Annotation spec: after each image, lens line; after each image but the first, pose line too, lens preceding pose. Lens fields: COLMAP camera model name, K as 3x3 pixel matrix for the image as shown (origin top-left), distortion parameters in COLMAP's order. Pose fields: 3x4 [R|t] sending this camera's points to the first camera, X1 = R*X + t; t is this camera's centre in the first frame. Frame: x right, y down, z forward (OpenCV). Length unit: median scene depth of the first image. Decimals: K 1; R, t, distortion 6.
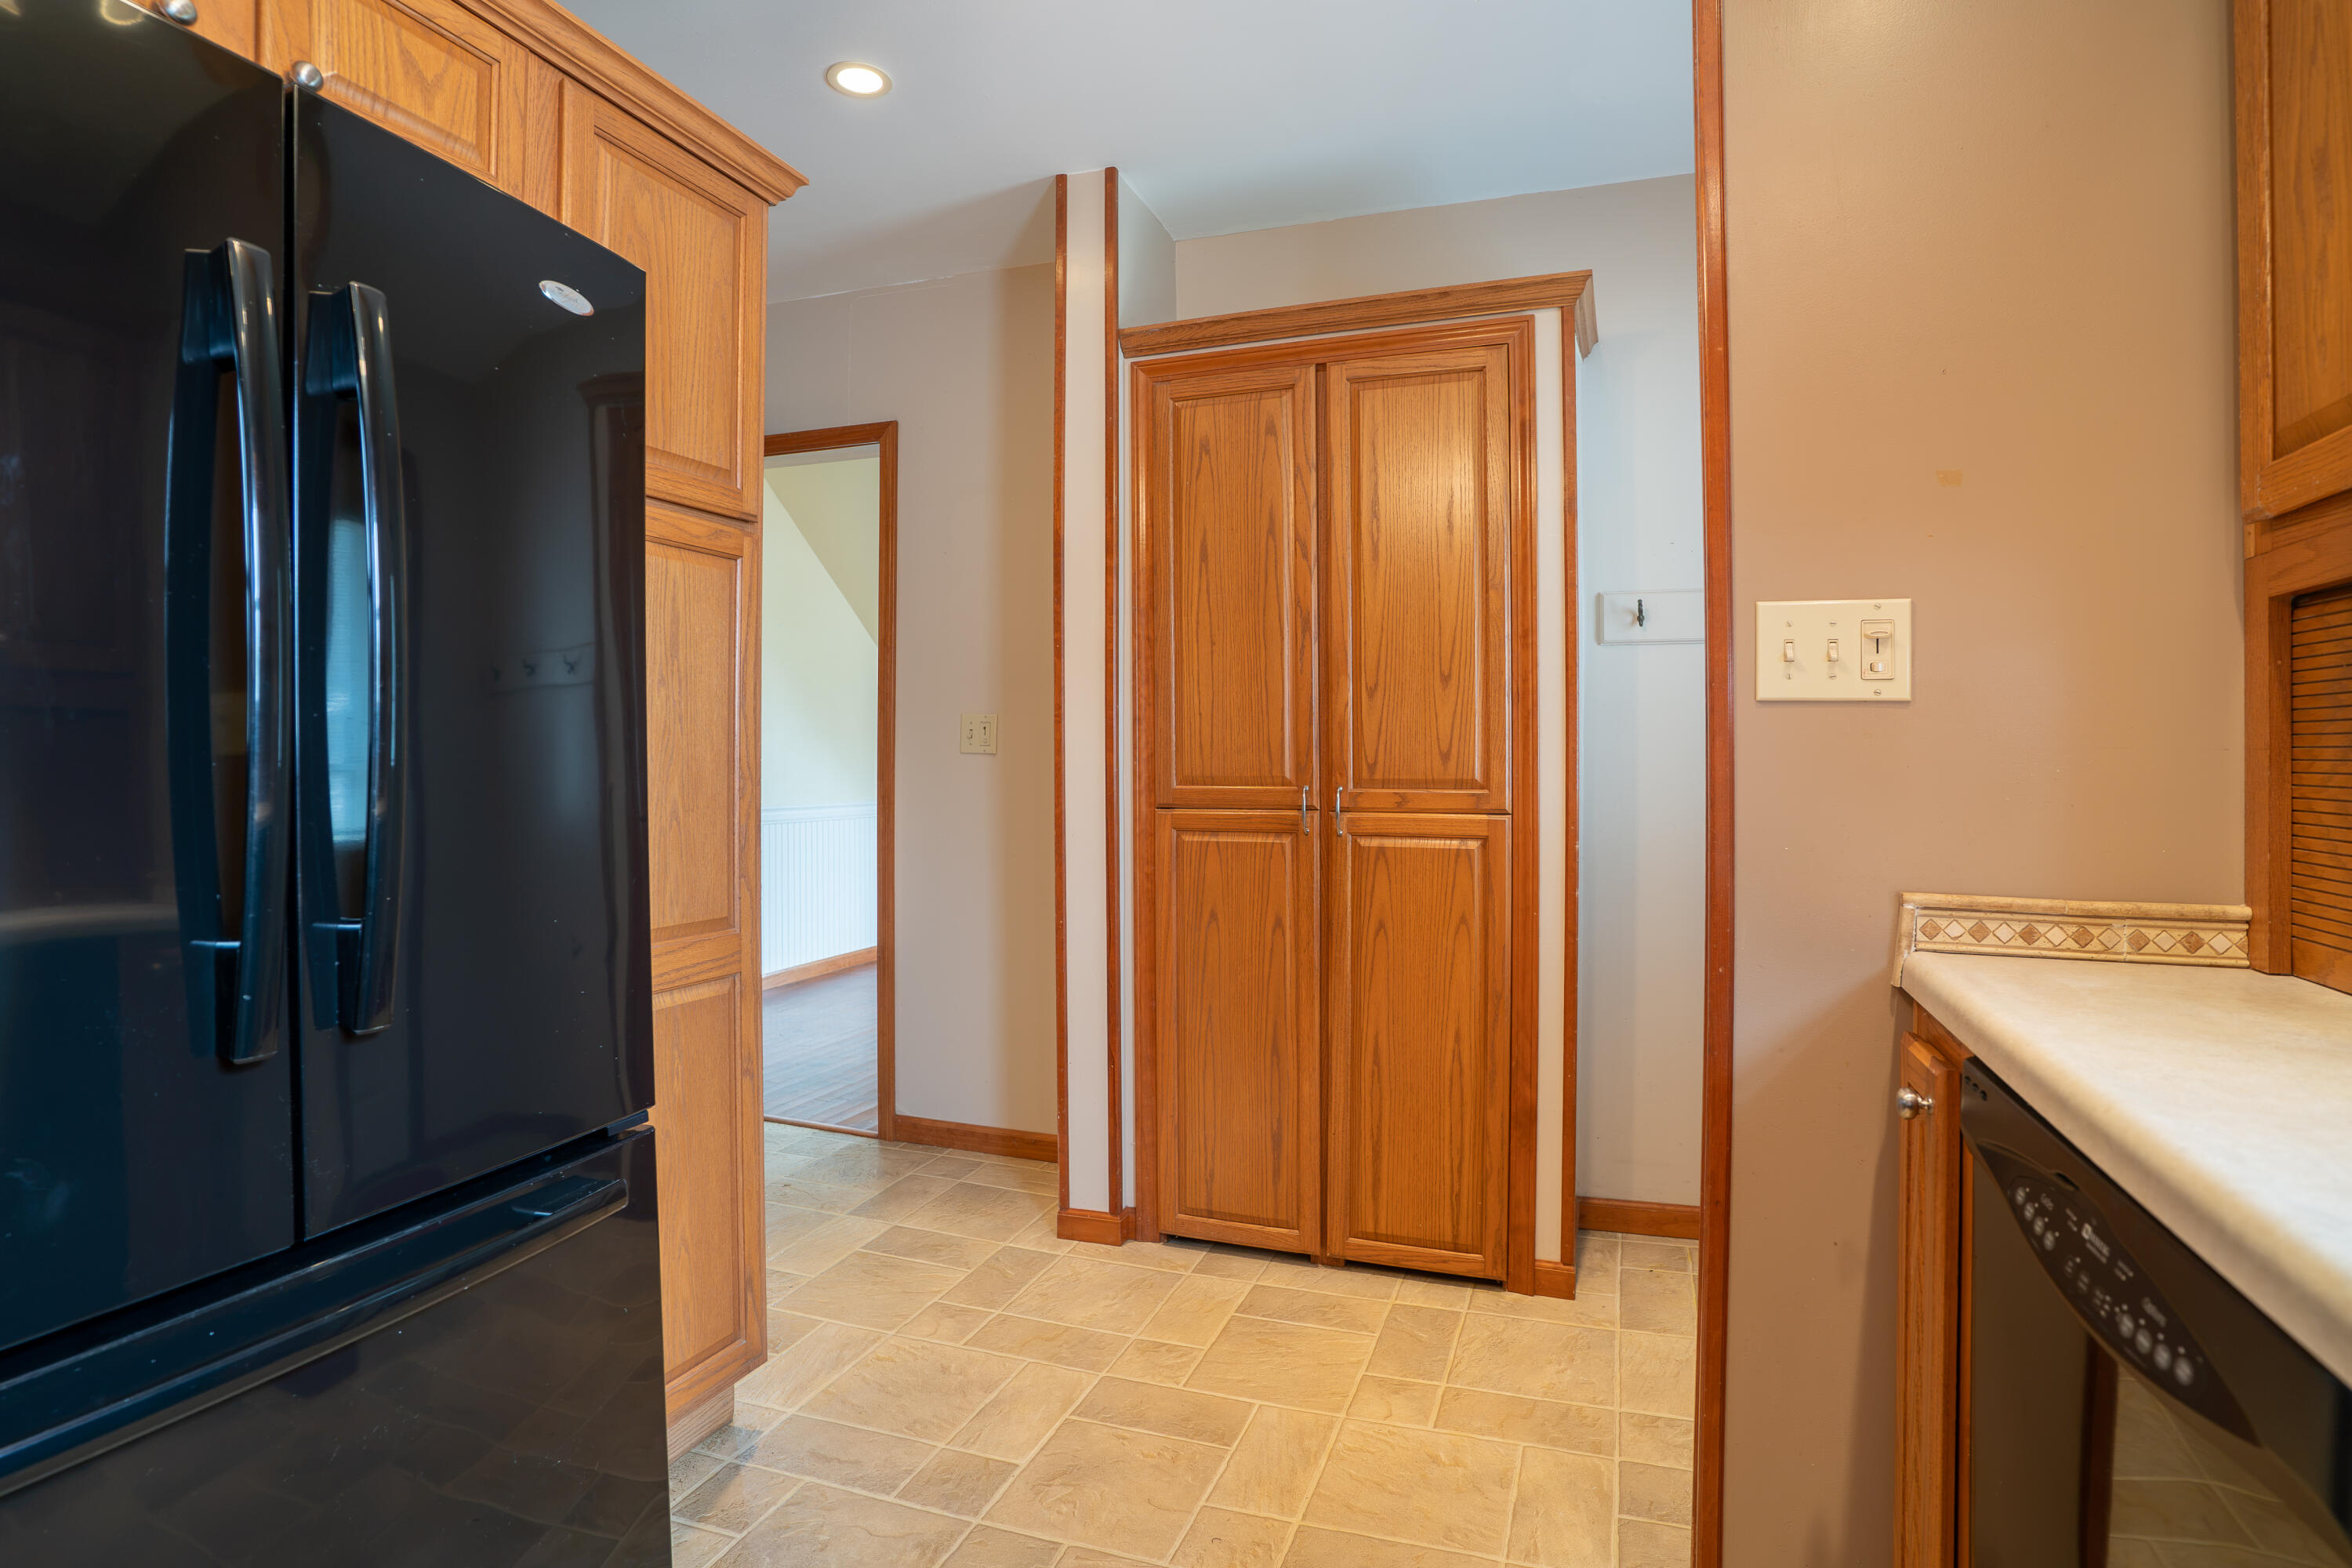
lens RADIAL K [[1187.5, 0, 1181.0], [0, 1187.5, 773.9], [0, 0, 1]] dist [-0.058746, 0.022728]
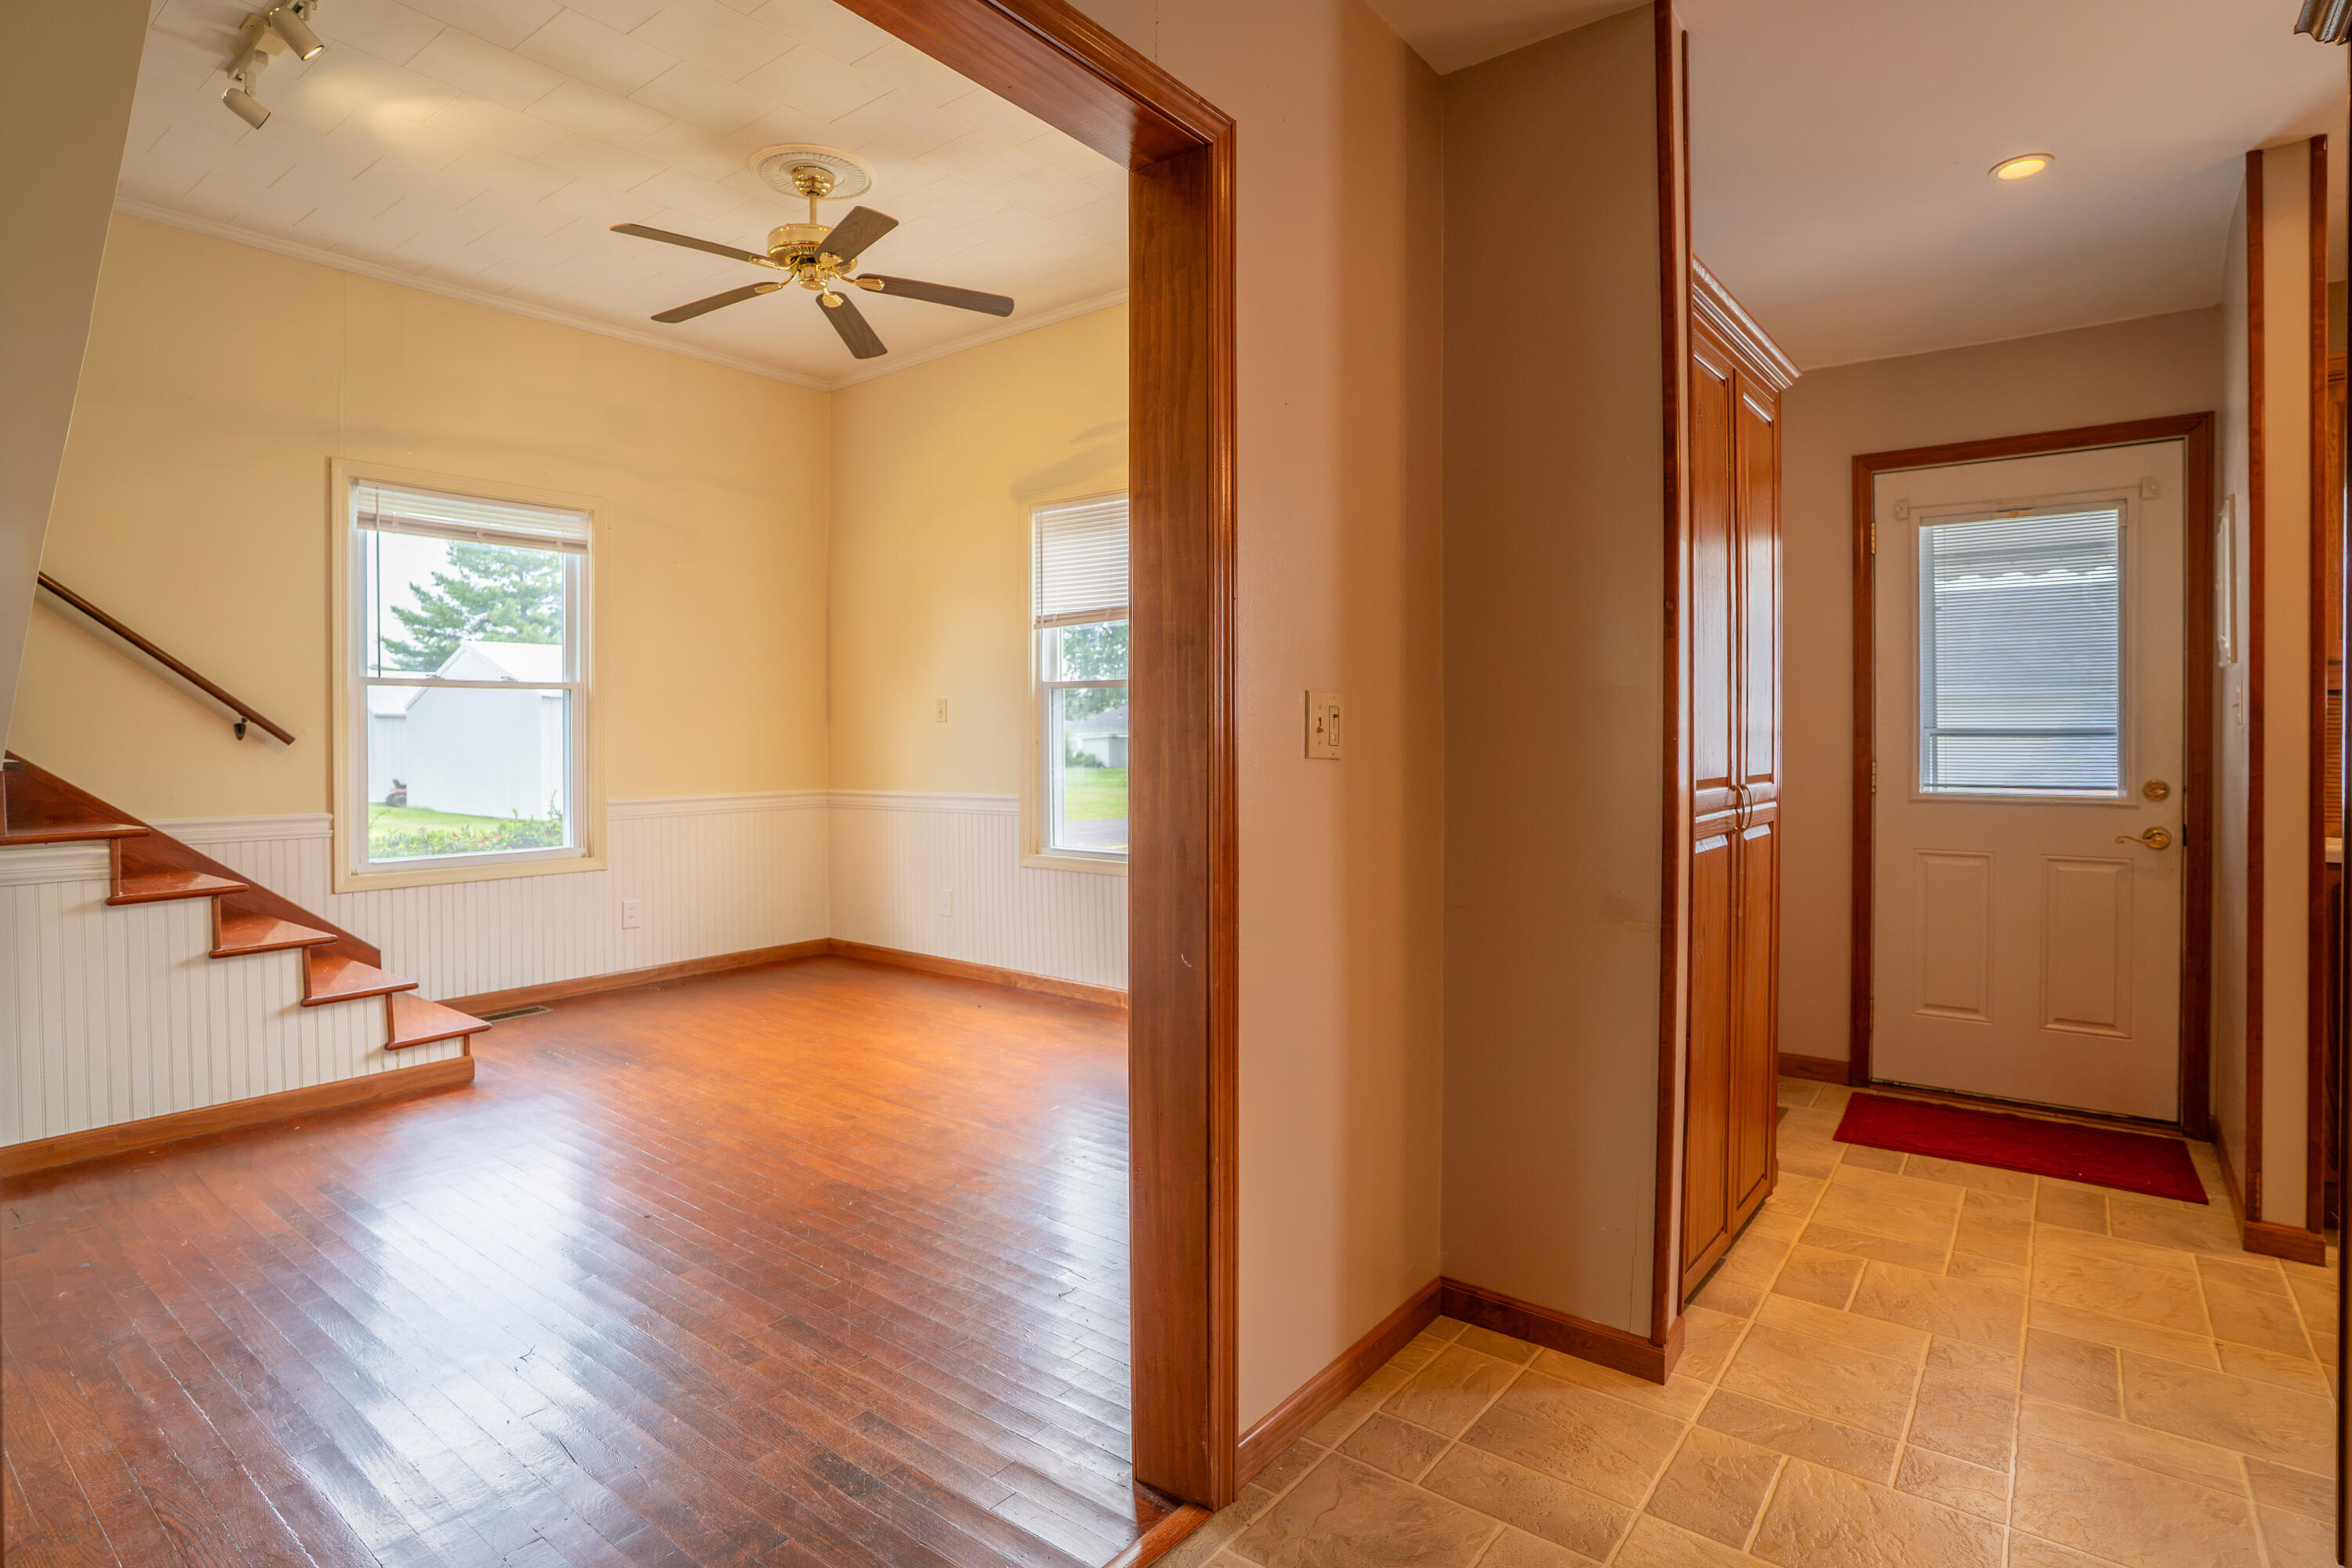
lens RADIAL K [[1187.5, 0, 1202.6], [0, 1187.5, 746.1], [0, 0, 1]] dist [-0.058746, 0.022728]
pose [[0.292453, -0.001901, 0.956278, -0.928062], [0.012806, 0.999916, -0.001929, -0.027713], [-0.956194, 0.012810, 0.292452, 1.068903]]
